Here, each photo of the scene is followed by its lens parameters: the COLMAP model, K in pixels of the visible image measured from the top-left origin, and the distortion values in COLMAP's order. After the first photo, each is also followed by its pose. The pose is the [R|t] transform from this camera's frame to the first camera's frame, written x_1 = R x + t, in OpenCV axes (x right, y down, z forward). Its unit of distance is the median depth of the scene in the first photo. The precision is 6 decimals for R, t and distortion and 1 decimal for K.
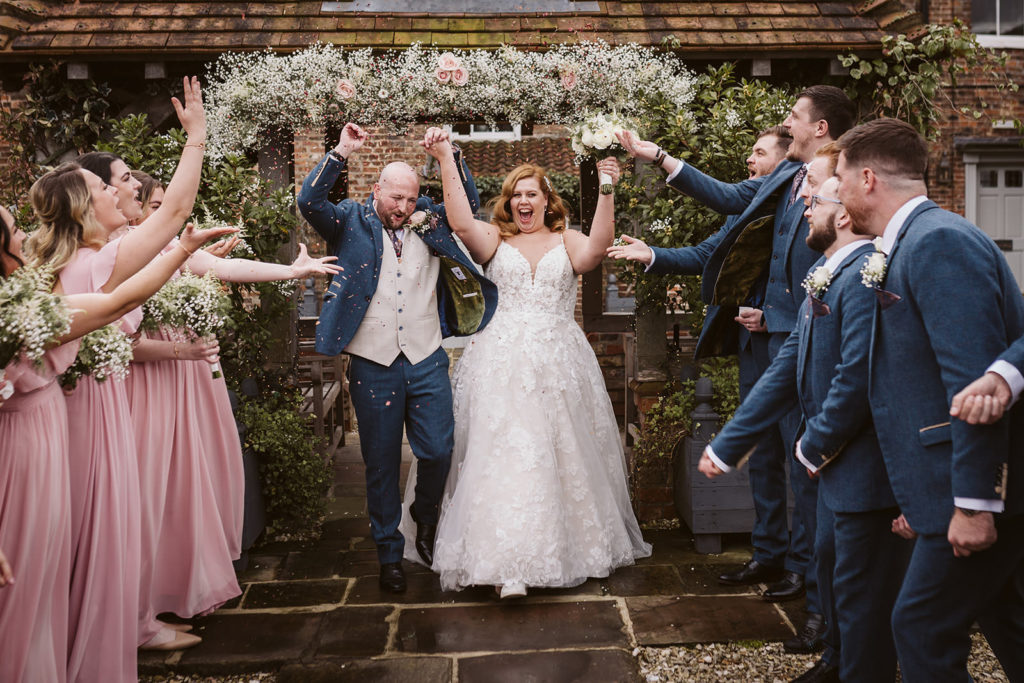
lens RADIAL K [[1033.7, 0, 512.0], [0, 1033.7, 341.5], [0, 0, 1]] dist [-0.001239, 0.008106]
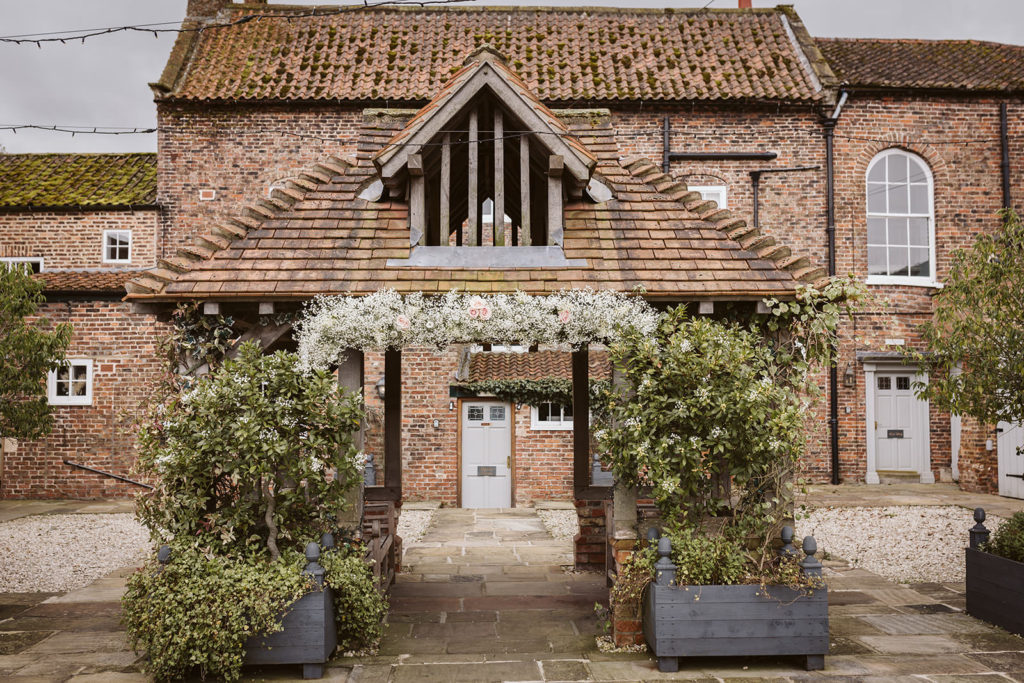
lens RADIAL K [[1046.4, 0, 473.7], [0, 1046.4, 343.1], [0, 0, 1]] dist [0.003495, -0.000962]
pose [[0.999665, 0.010621, -0.023605, -0.032891], [-0.012649, 0.996081, -0.087531, -0.094205], [0.022583, 0.087801, 0.995882, -0.381065]]
